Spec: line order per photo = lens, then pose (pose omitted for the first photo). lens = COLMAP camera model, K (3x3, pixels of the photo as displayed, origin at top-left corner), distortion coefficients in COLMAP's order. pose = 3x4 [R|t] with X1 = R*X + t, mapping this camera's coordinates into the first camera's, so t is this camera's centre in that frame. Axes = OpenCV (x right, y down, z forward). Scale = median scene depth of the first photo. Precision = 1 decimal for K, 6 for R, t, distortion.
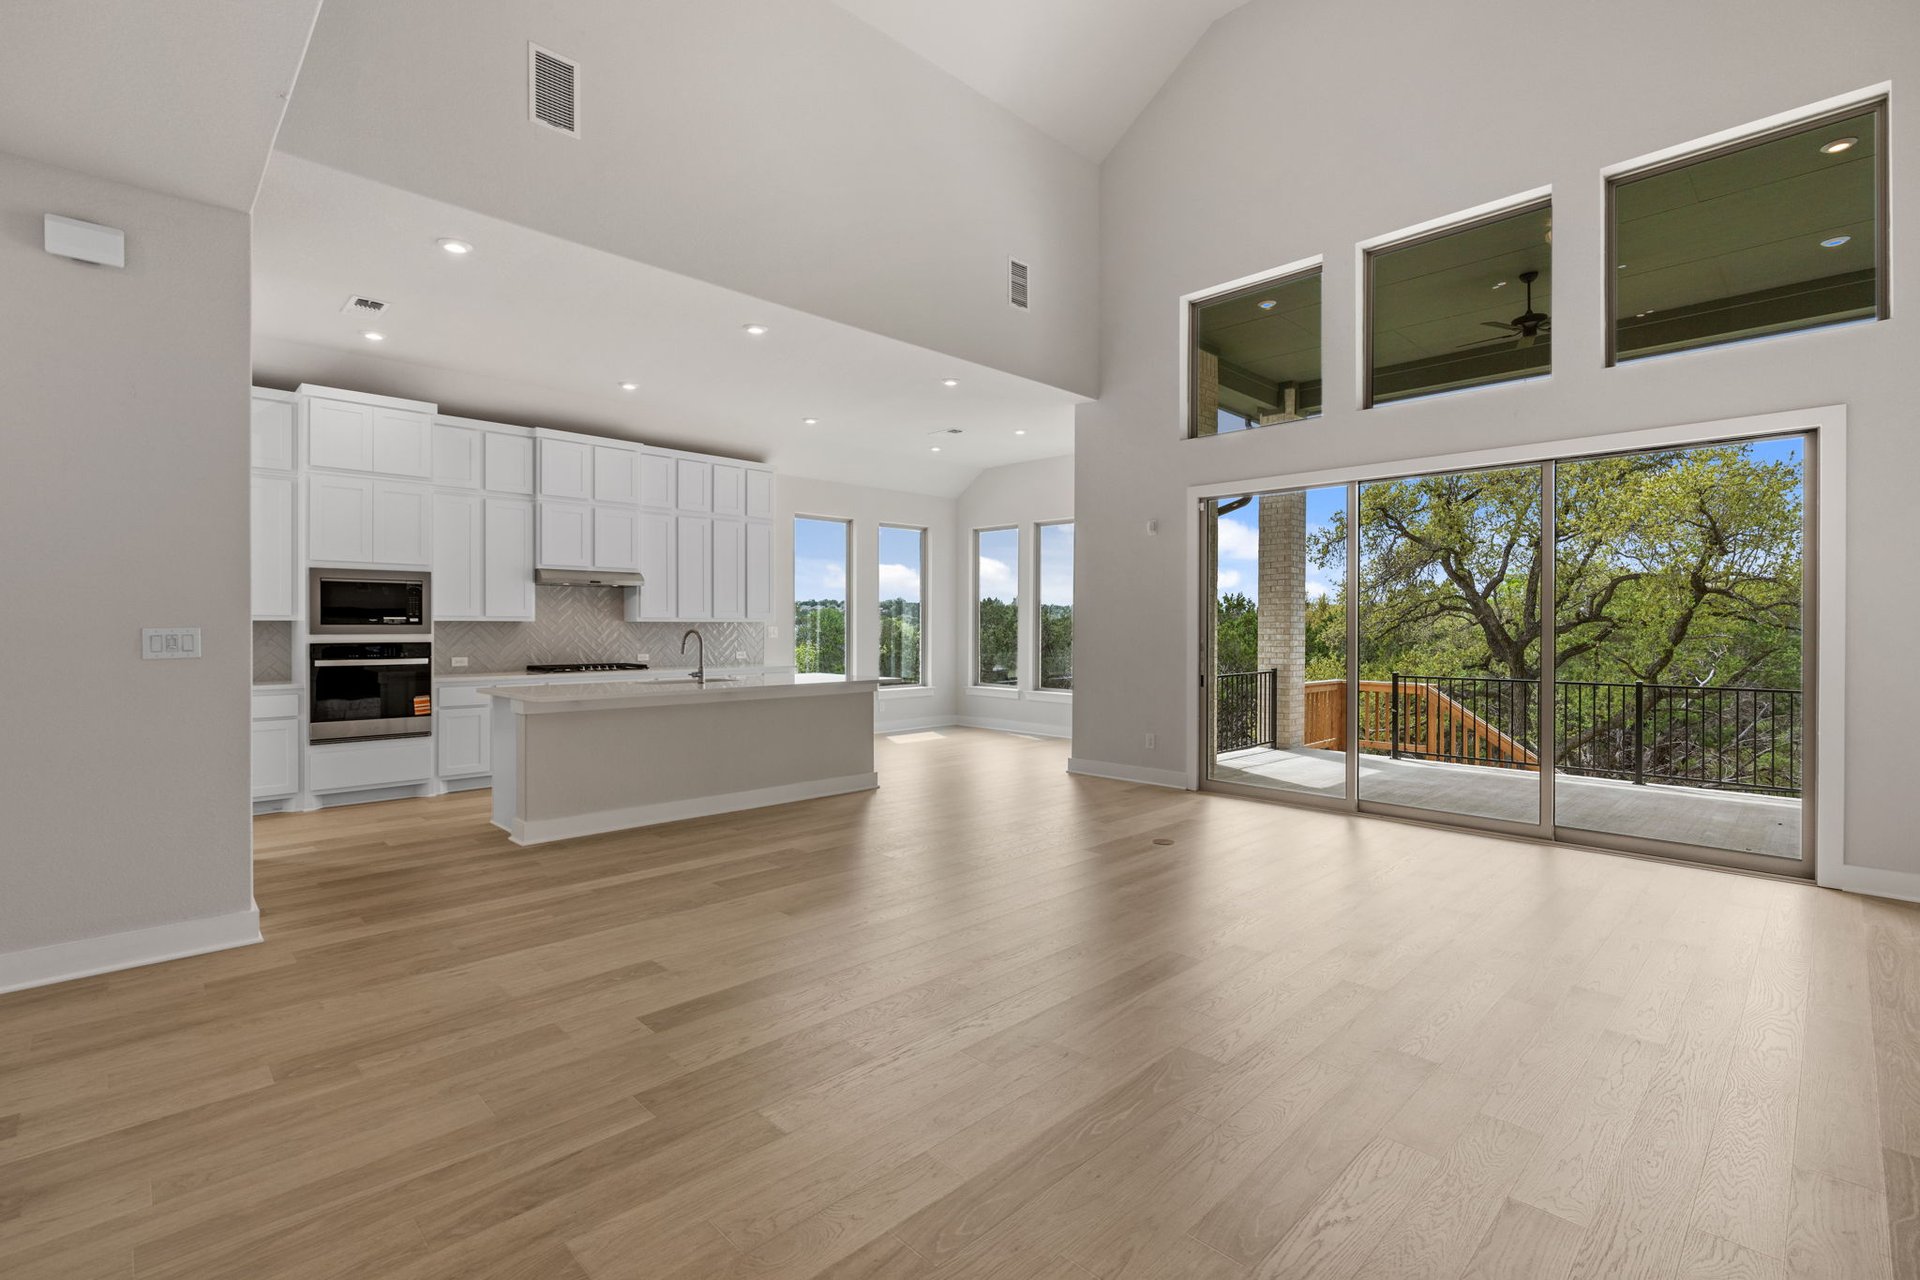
lens RADIAL K [[872.2, 0, 959.6], [0, 872.2, 625.8], [0, 0, 1]] dist [-0.000219, 0.000316]
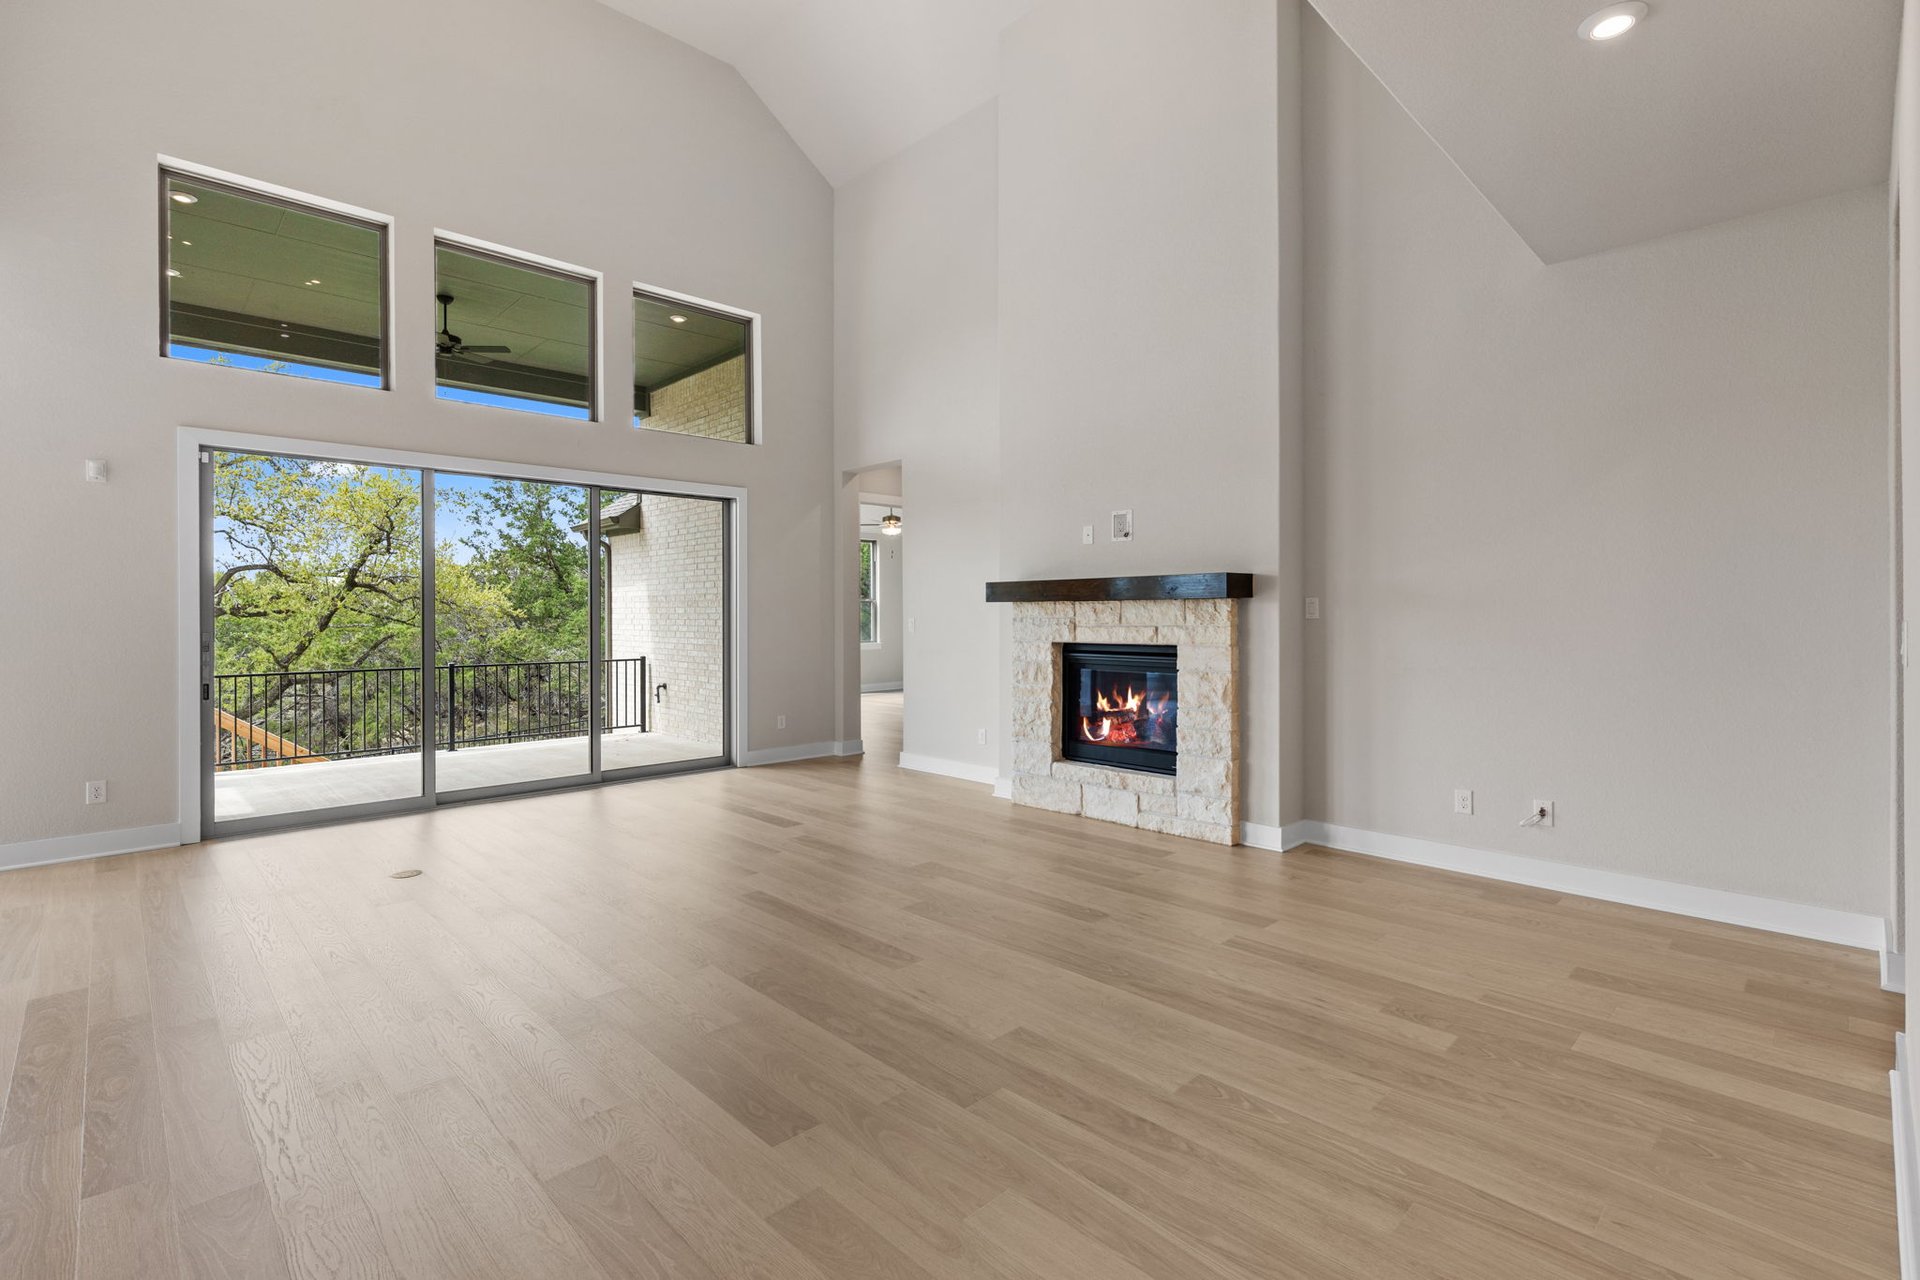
lens RADIAL K [[879.0, 0, 963.1], [0, 879.0, 633.8], [0, 0, 1]] dist [-0.002618, 0.001544]
pose [[-0.003638, -0.023936, 0.999707, -0.524830], [0.002186, 0.999711, 0.023944, -0.003706], [-0.999991, 0.002272, -0.003585, 0.395205]]
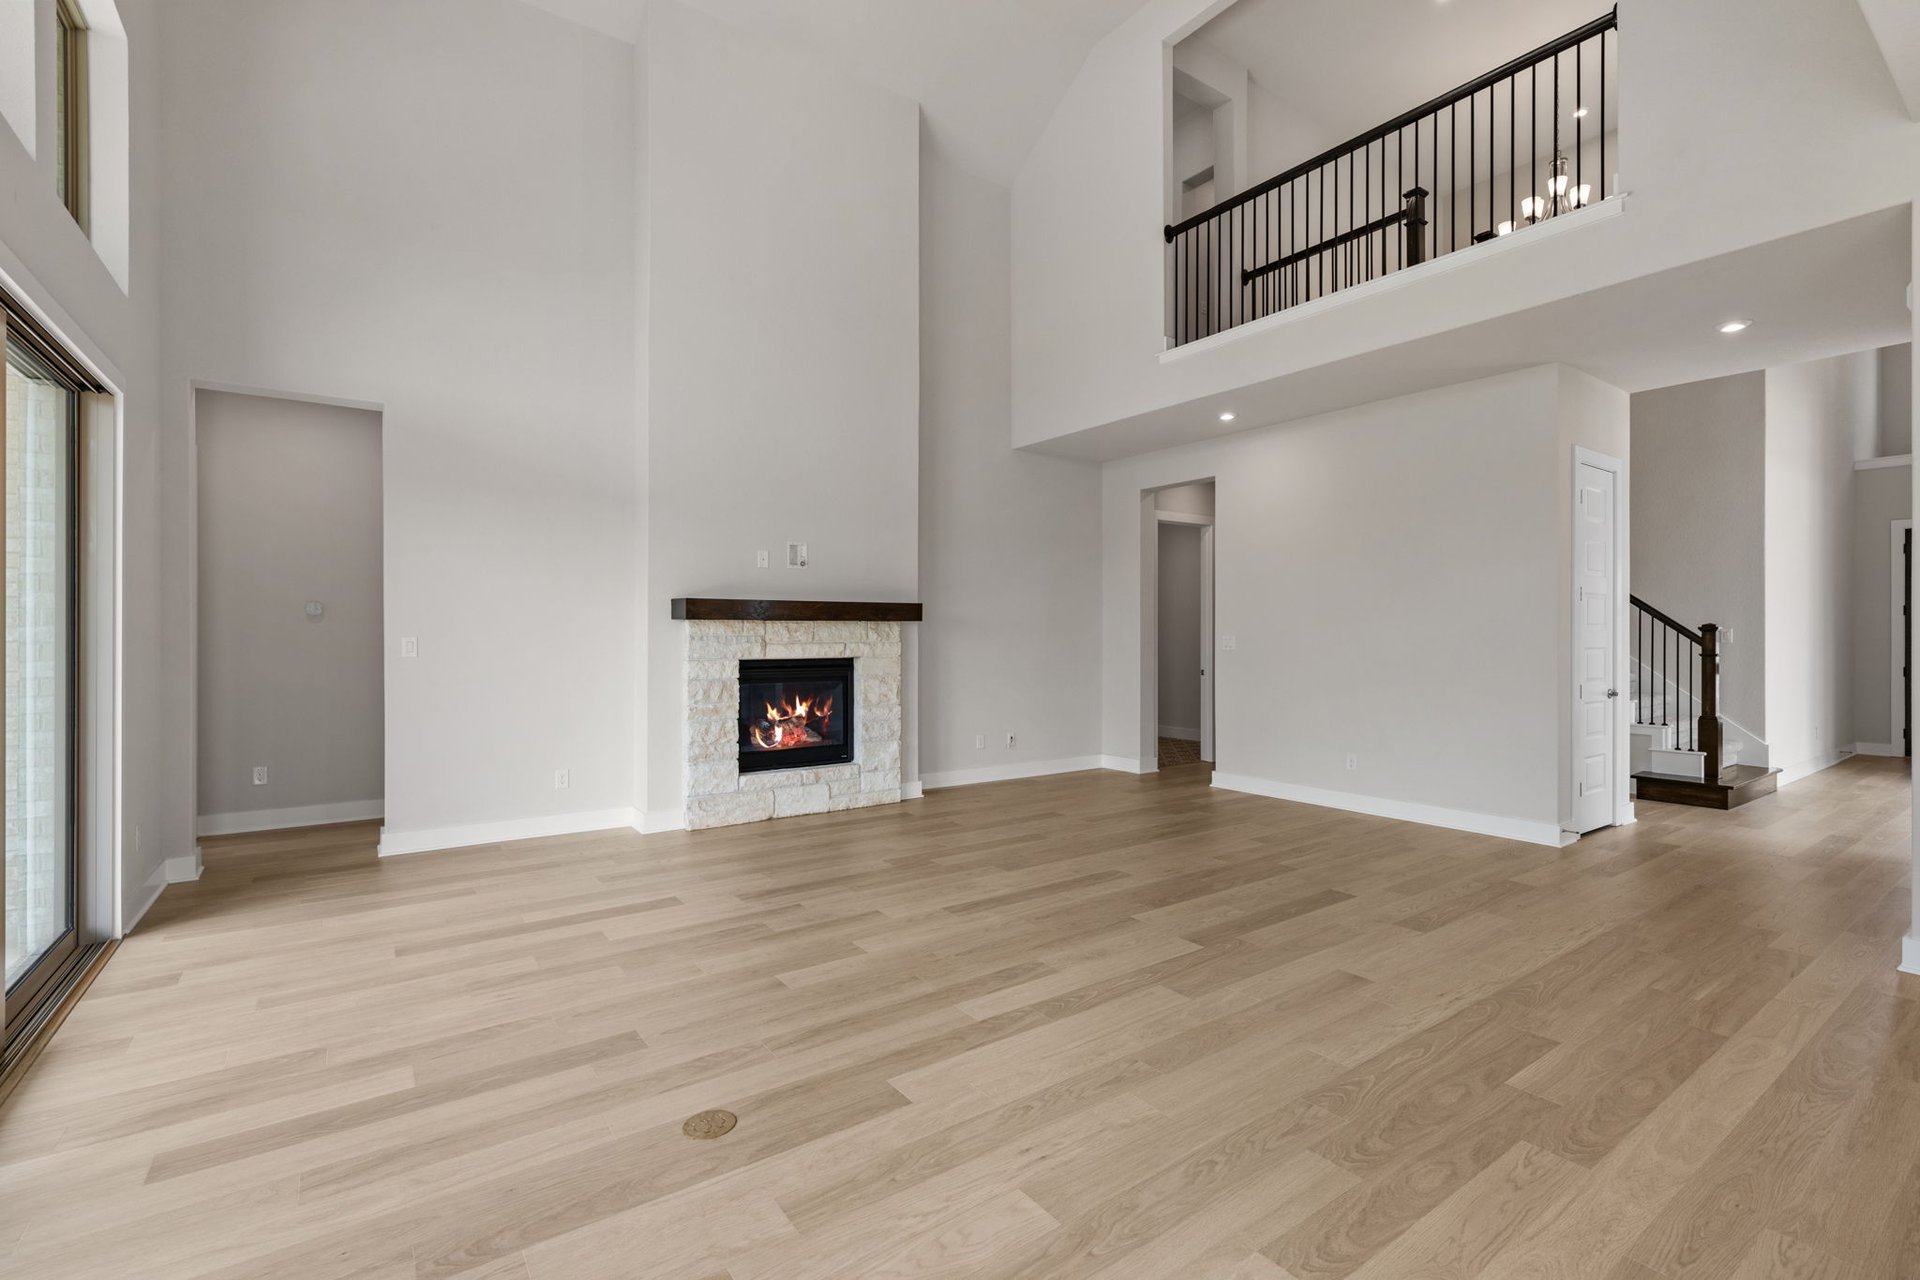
lens RADIAL K [[864.1, 0, 964.7], [0, 864.1, 638.4], [0, 0, 1]] dist [-0.003725, -0.000199]
pose [[-0.988391, -0.002575, 0.151910, 0.035322], [-0.001865, 0.999987, 0.004815, -0.000373], [-0.151921, 0.004476, -0.988383, 1.211813]]
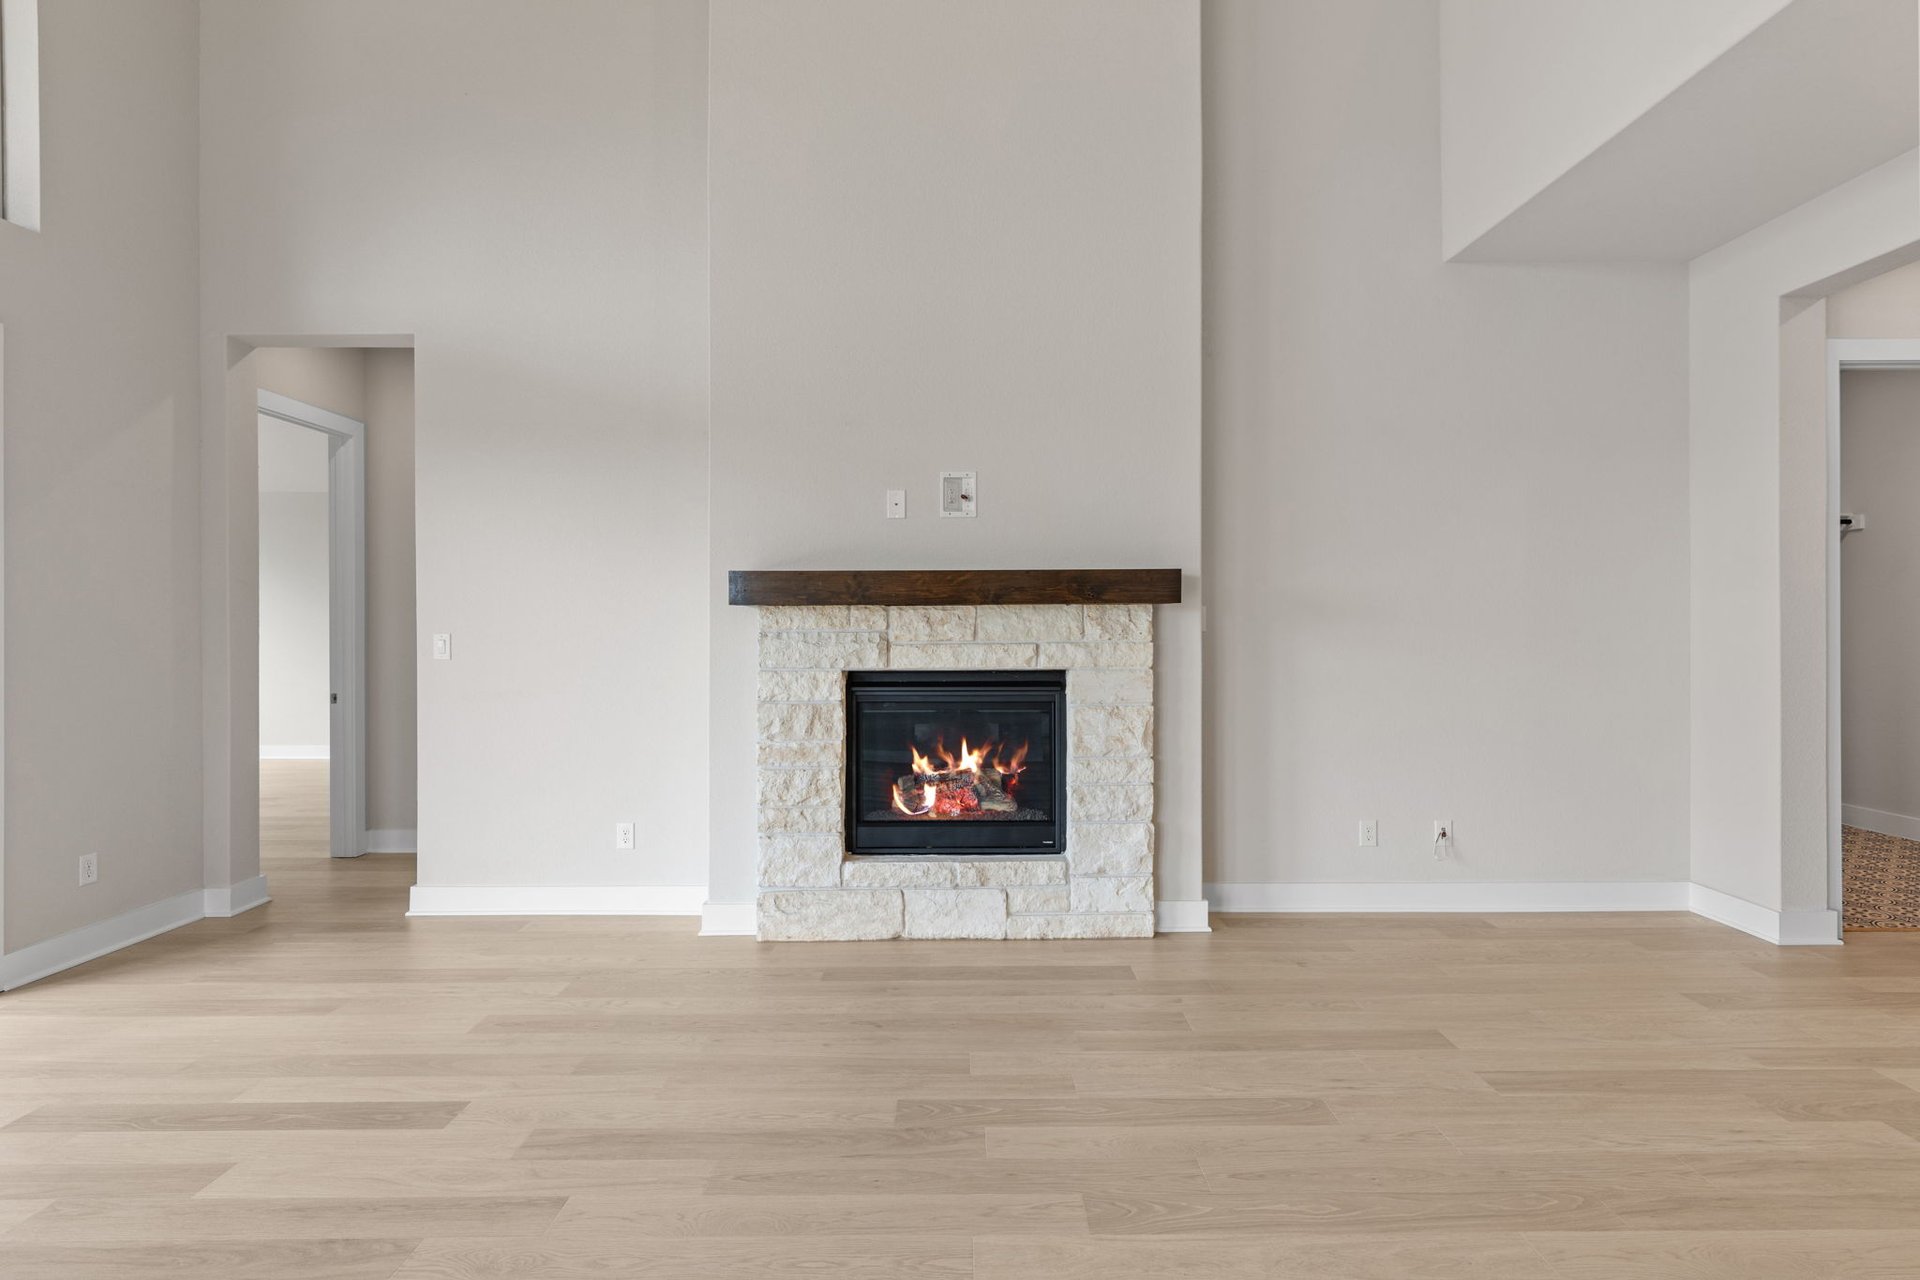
lens RADIAL K [[981.2, 0, 966.2], [0, 981.2, 633.2], [0, 0, 1]] dist [-0.001828, 0.000680]
pose [[-0.719195, -0.001435, 0.694807, -0.093465], [0.000965, 0.999995, 0.003065, 0.001185], [-0.694808, 0.002874, -0.719190, 0.716942]]
